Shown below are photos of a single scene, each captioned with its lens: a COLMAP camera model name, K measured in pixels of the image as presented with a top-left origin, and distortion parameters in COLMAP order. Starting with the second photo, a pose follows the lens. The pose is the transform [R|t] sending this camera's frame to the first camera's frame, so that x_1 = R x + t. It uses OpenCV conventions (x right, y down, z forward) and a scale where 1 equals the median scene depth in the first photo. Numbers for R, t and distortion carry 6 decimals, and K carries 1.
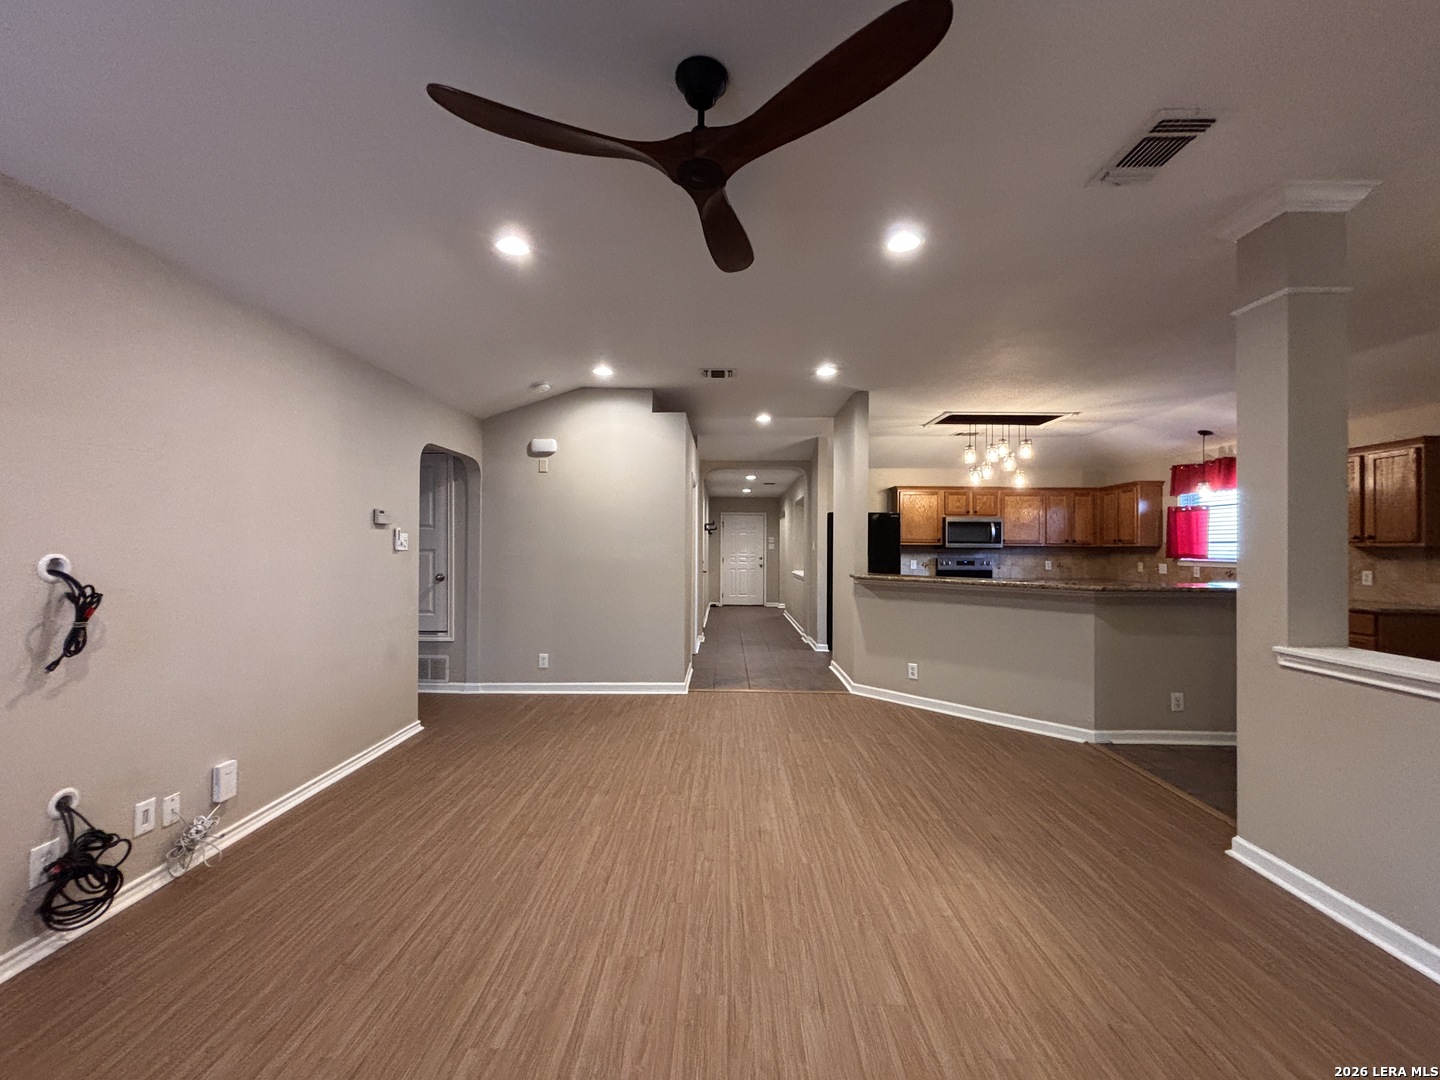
lens RADIAL K [[579.2, 0, 719.2], [0, 579.2, 538.0], [0, 0, 1]] dist [0.004355, -0.001984]
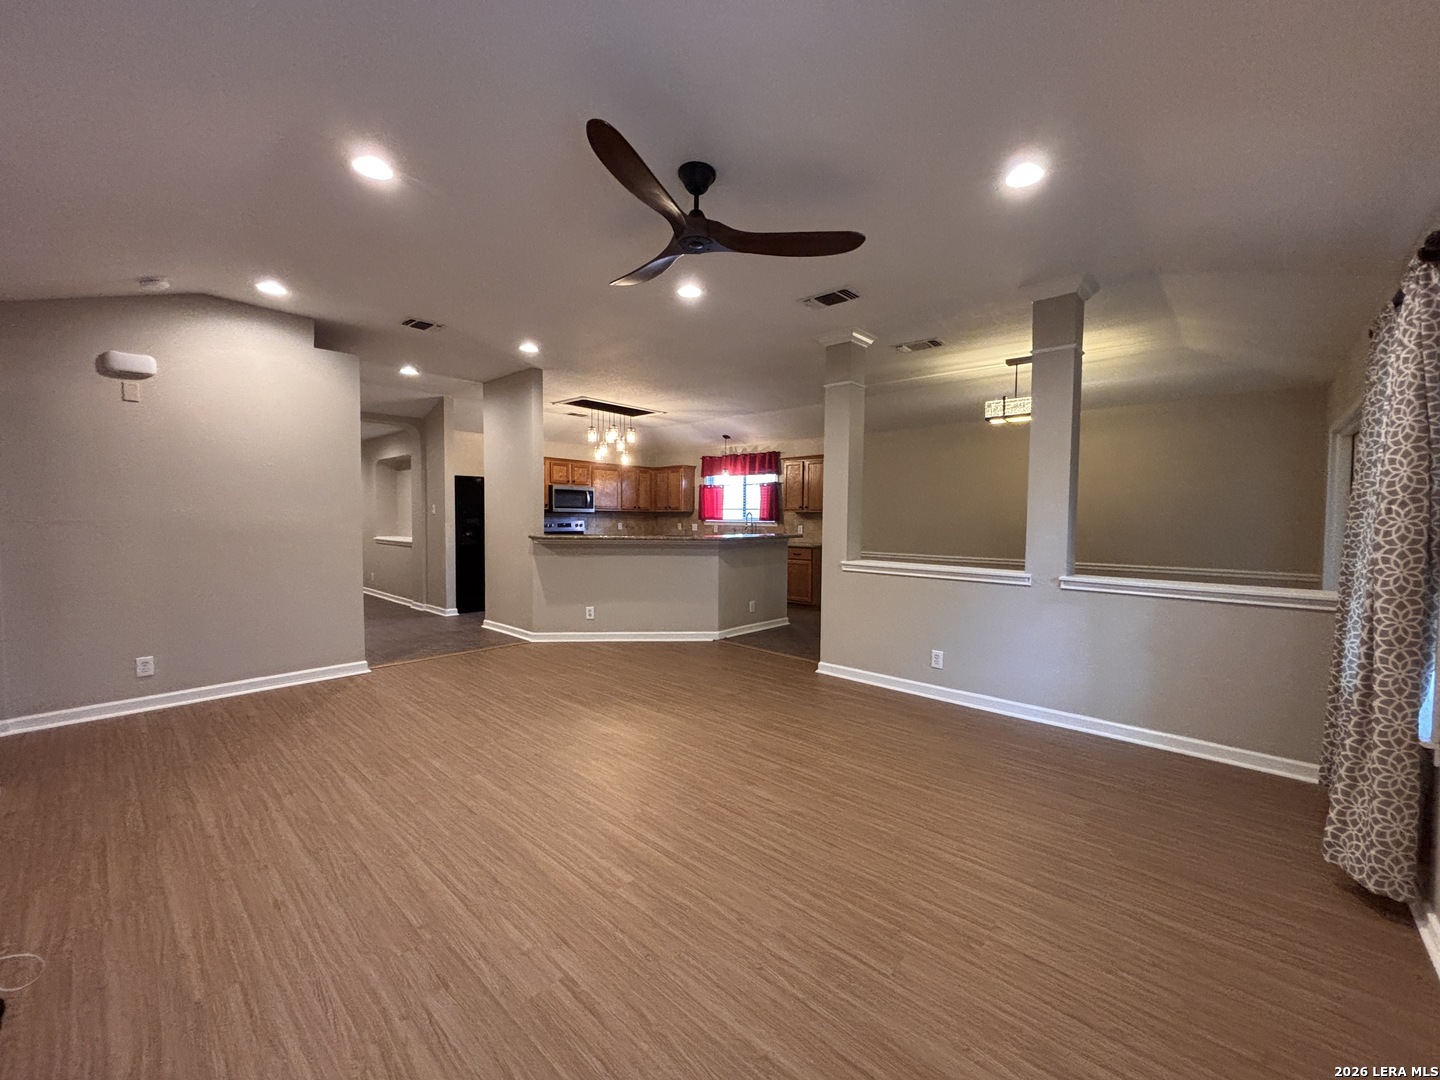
lens RADIAL K [[579.2, 0, 721.2], [0, 579.2, 536.8], [0, 0, 1]] dist [0.004355, -0.001984]
pose [[0.664154, -0.027750, 0.747081, -0.400046], [-0.015398, 0.998591, 0.050781, 0.004041], [-0.747437, -0.045230, 0.662791, -0.003735]]
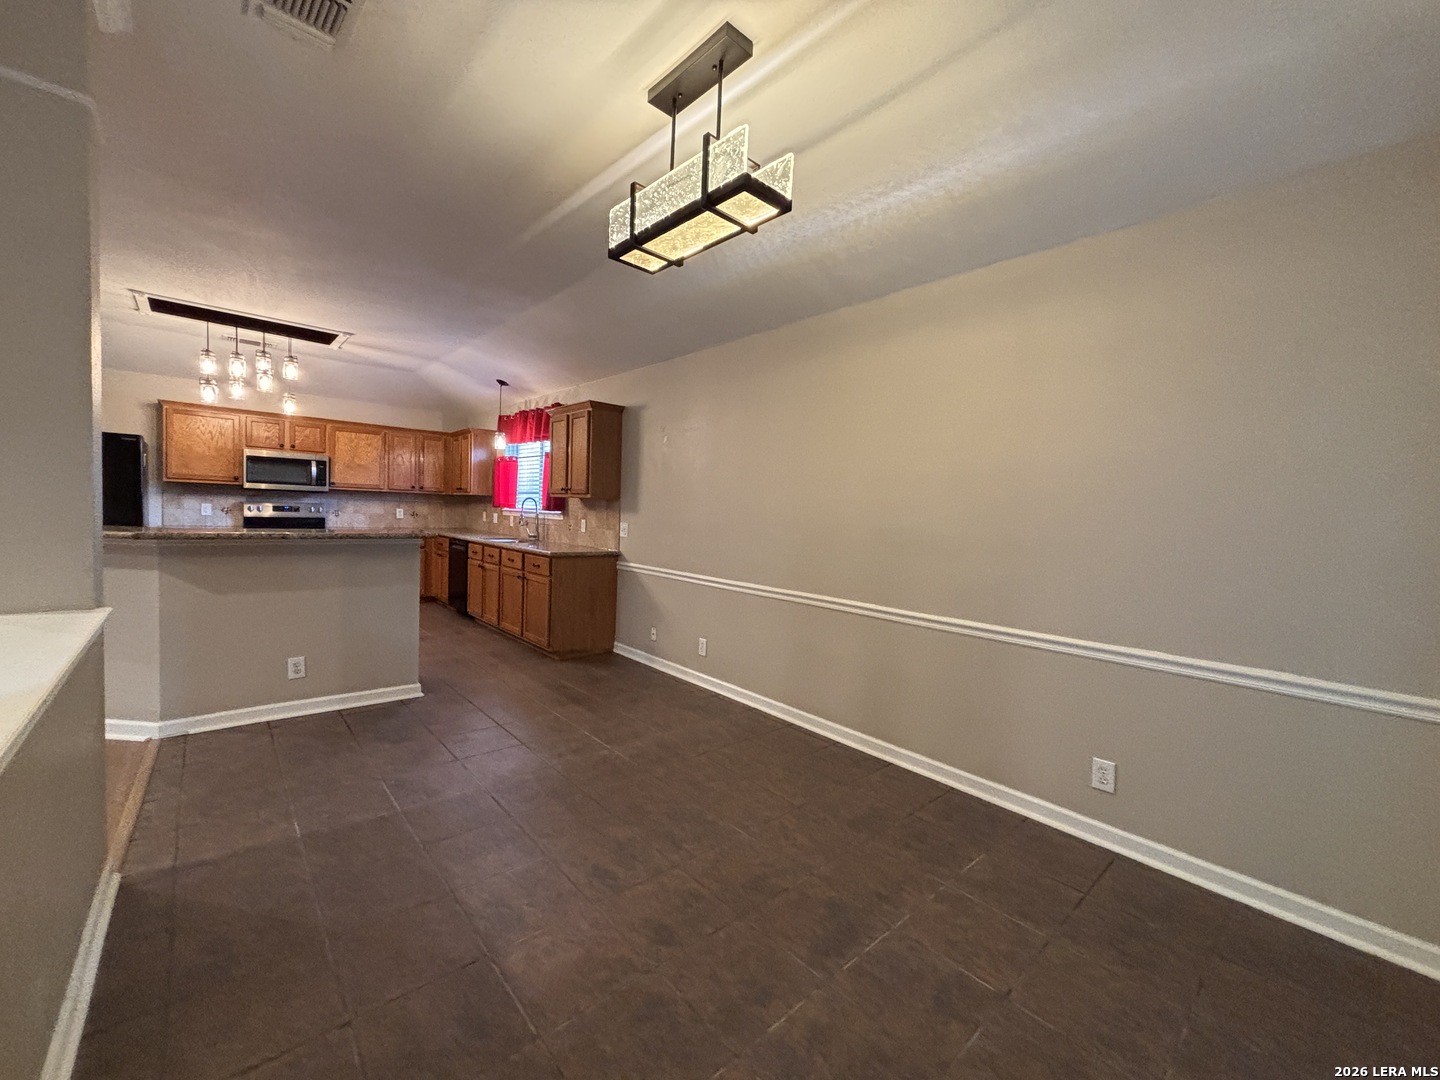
lens RADIAL K [[579.2, 0, 715.6], [0, 579.2, 539.3], [0, 0, 1]] dist [0.004355, -0.001984]
pose [[0.745724, -0.011500, 0.666156, 0.571025], [-0.044069, 0.996810, 0.066541, 0.008401], [-0.664796, -0.078978, 0.742838, -0.024734]]
